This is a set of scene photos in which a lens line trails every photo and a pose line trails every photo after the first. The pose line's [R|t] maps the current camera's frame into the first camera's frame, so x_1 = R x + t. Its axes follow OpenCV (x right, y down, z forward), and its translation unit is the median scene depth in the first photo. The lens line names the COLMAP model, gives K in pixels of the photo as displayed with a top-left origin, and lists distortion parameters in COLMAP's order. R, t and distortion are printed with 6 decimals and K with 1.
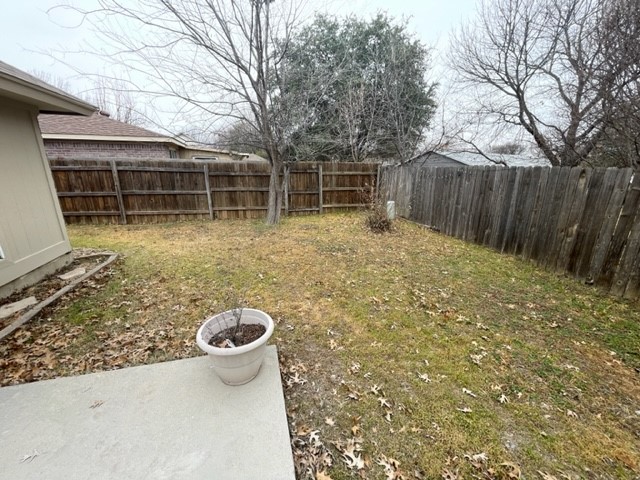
lens RADIAL K [[257.7, 0, 322.1], [0, 257.7, 239.5], [0, 0, 1]] dist [-0.002803, -0.000629]
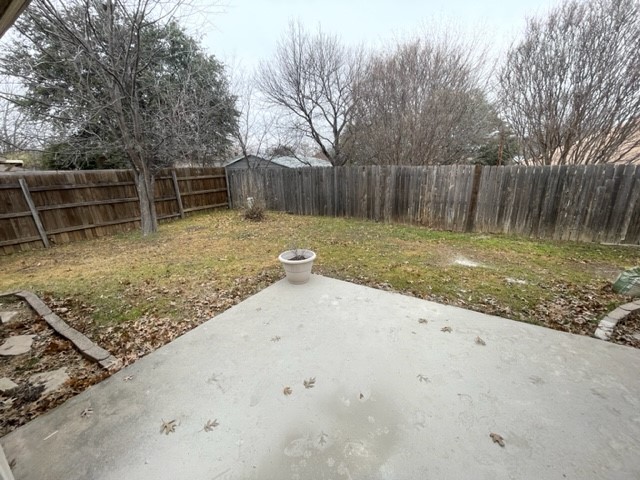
lens RADIAL K [[257.7, 0, 321.1], [0, 257.7, 240.5], [0, 0, 1]] dist [-0.002803, -0.000629]
pose [[0.732077, -0.220726, 0.644471, -0.310237], [0.220380, 0.971916, 0.082536, 0.023711], [-0.644590, 0.081606, 0.760161, -0.133105]]
